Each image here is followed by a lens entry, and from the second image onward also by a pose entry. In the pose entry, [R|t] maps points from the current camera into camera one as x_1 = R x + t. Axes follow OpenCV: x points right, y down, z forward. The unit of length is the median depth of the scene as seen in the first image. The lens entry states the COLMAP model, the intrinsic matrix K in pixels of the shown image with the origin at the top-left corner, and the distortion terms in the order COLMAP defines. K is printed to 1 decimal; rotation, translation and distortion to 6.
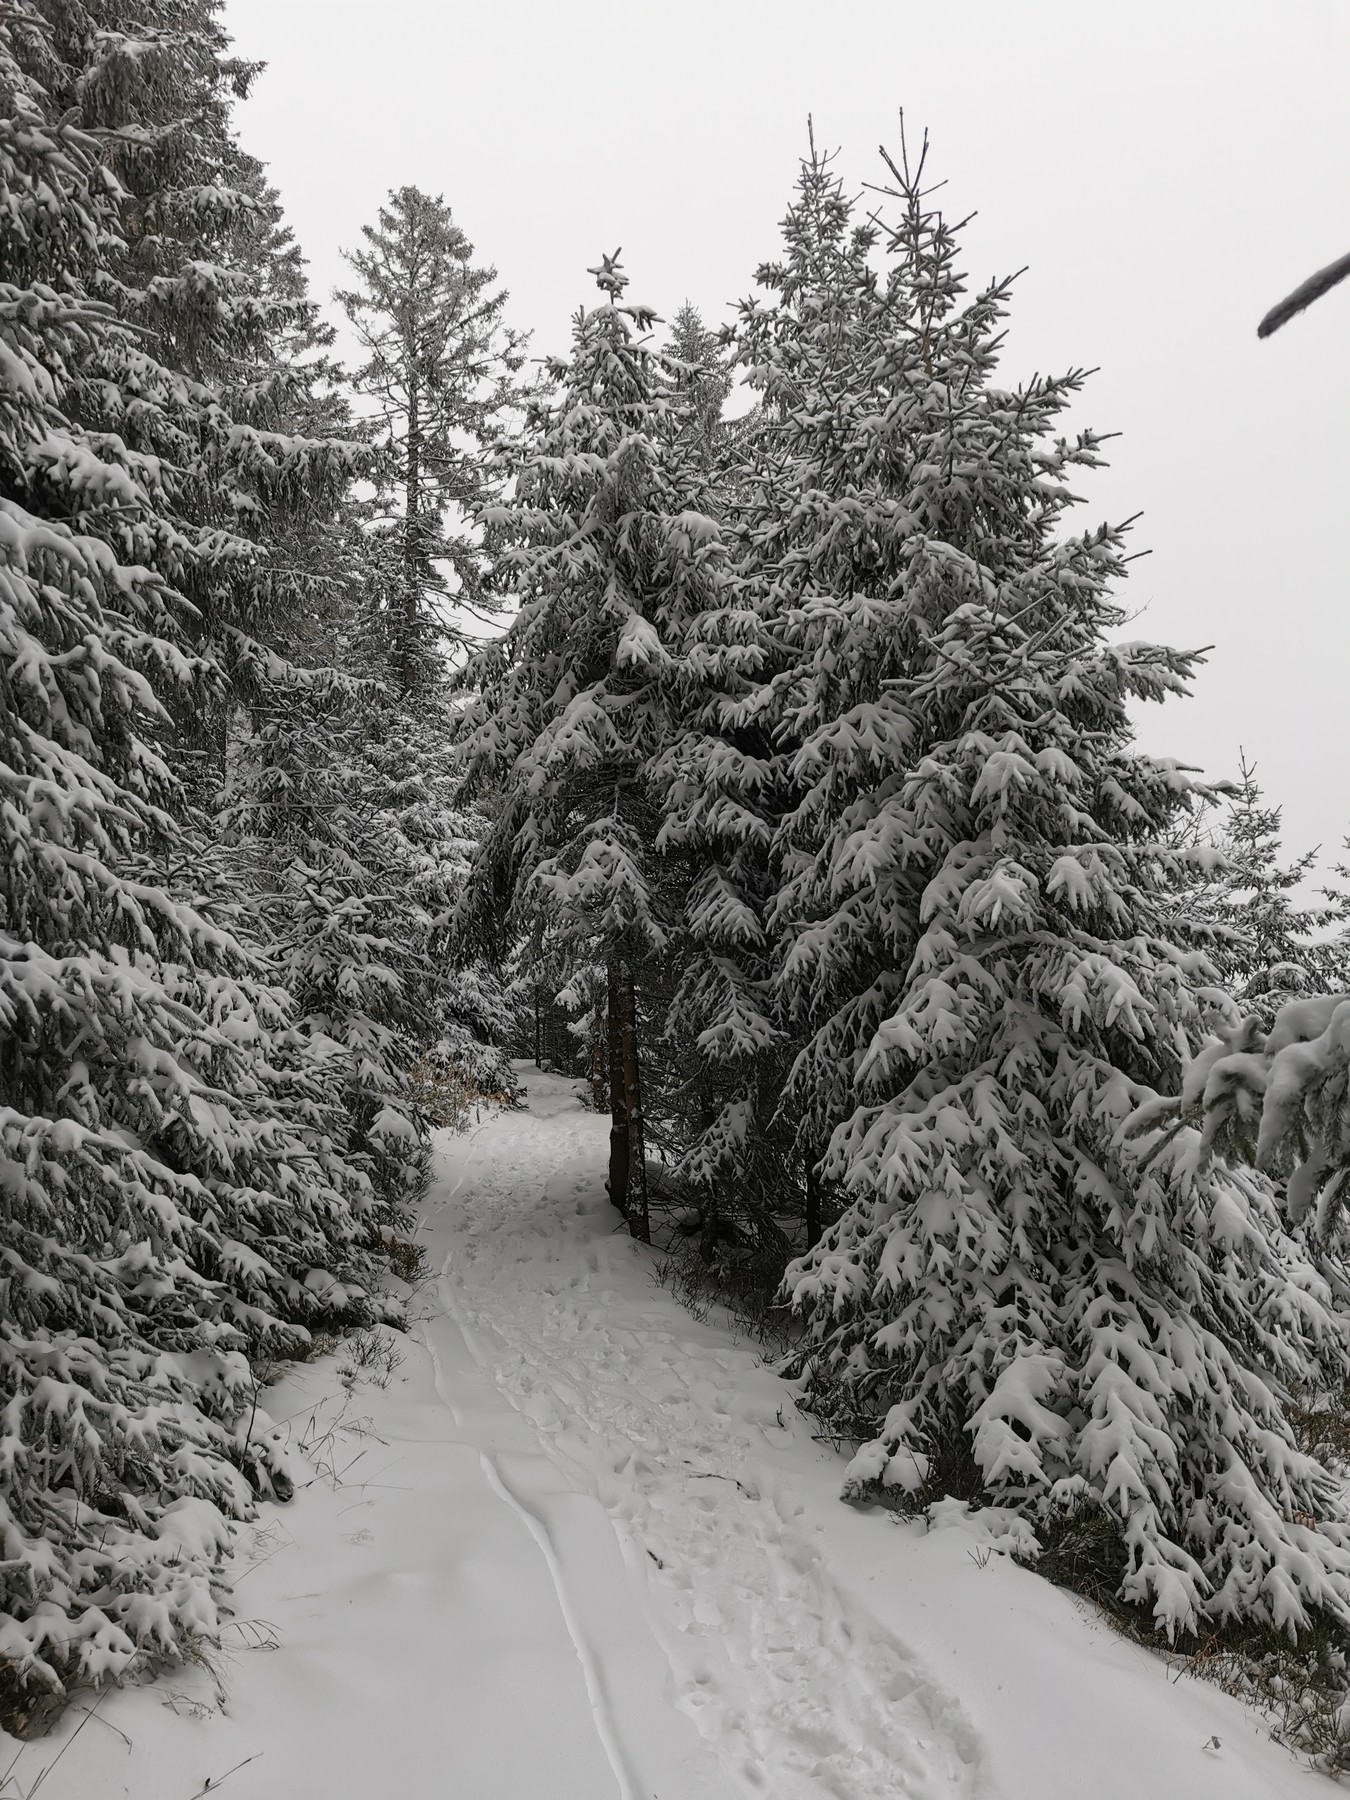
lens RADIAL K [[1411.5, 0, 675.1], [0, 1411.5, 894.9], [0, 0, 1]] dist [0.069045, 0.005135]
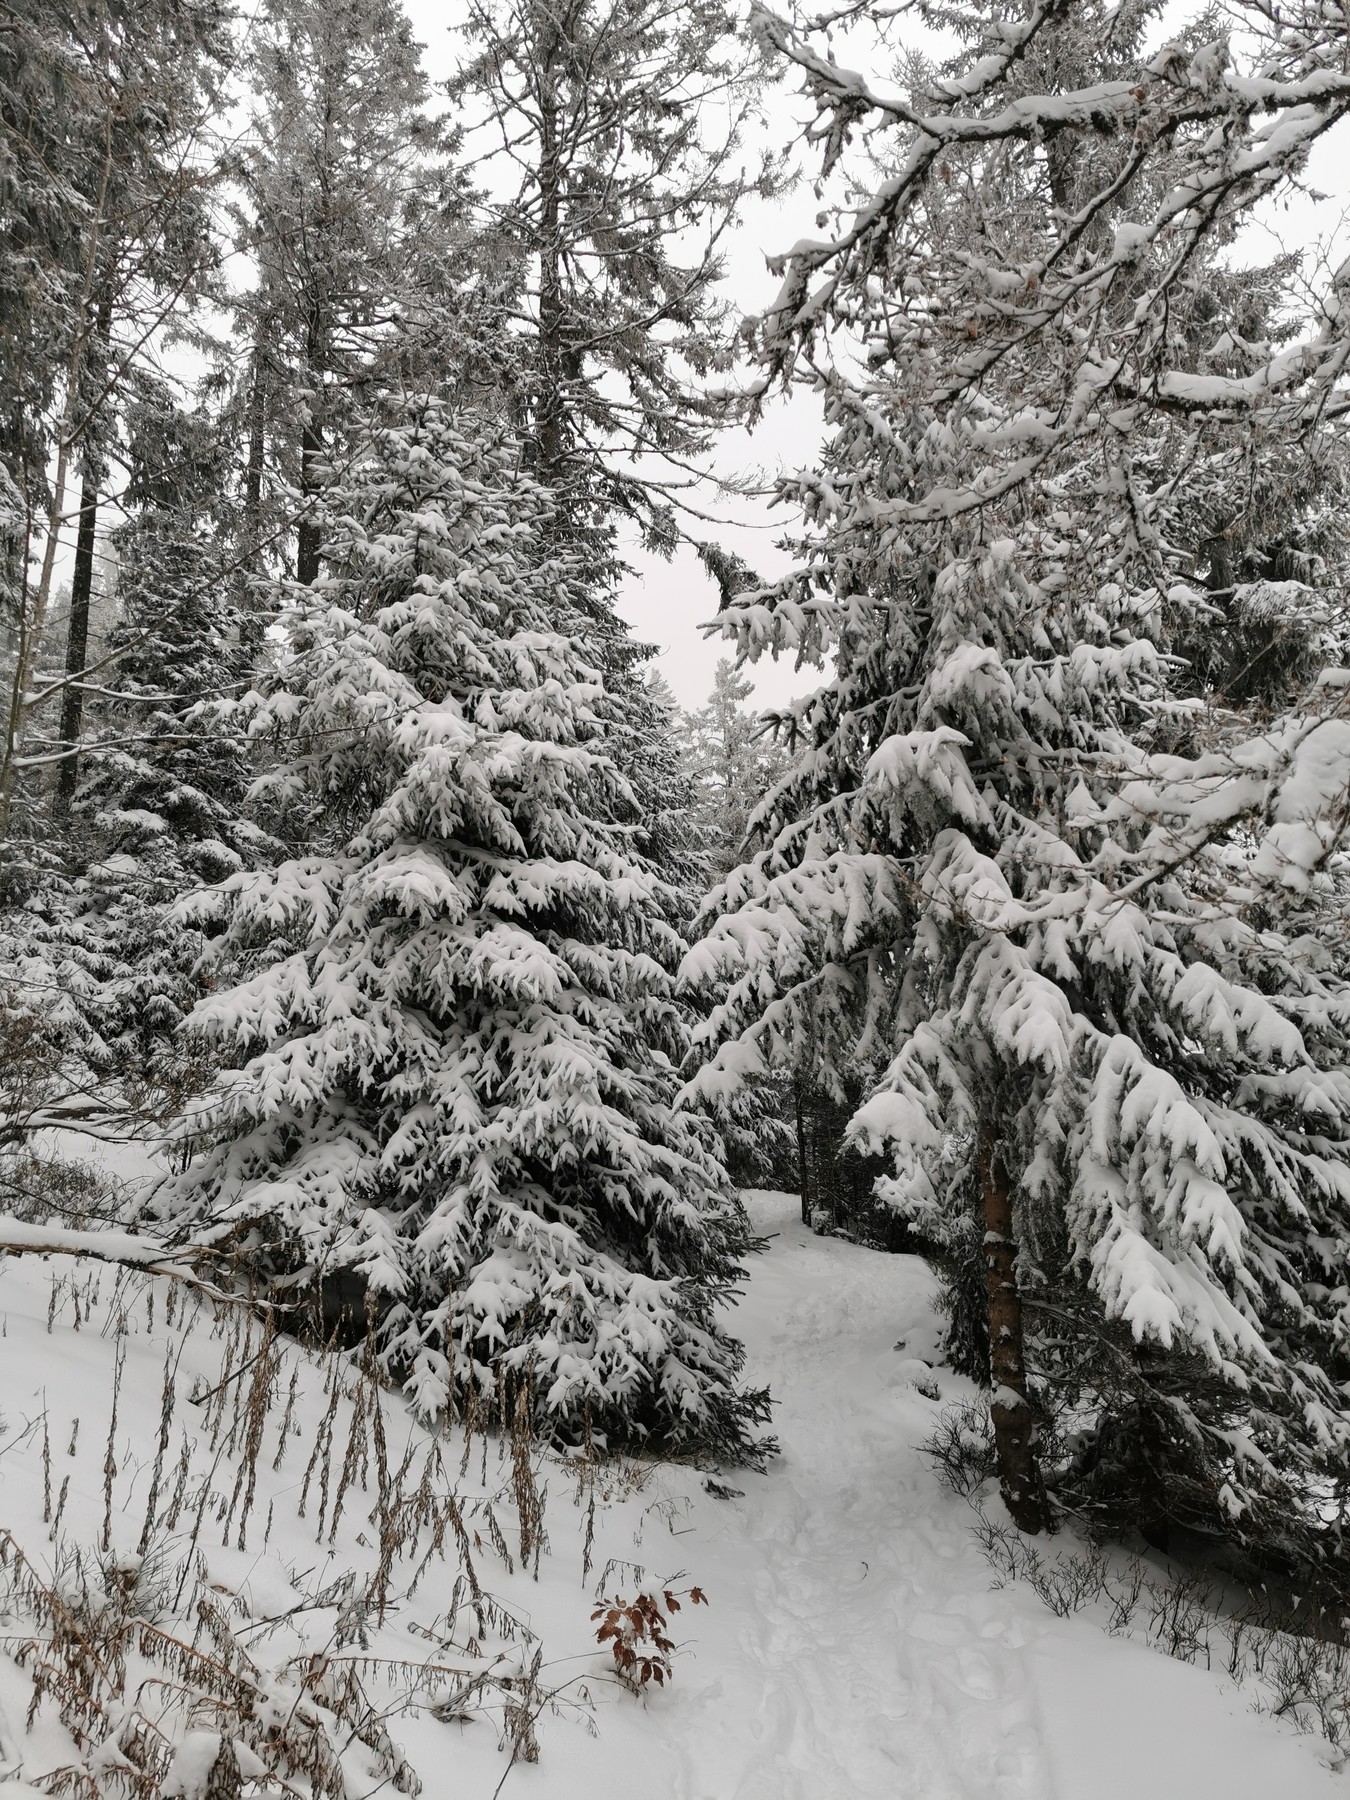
lens RADIAL K [[1411.5, 0, 667.7], [0, 1411.5, 898.4], [0, 0, 1]] dist [0.069045, 0.005135]
pose [[0.981081, -0.053713, -0.185997, -0.060706], [0.041547, 0.996771, -0.068706, 0.043762], [0.189086, 0.059678, 0.980145, 0.672356]]
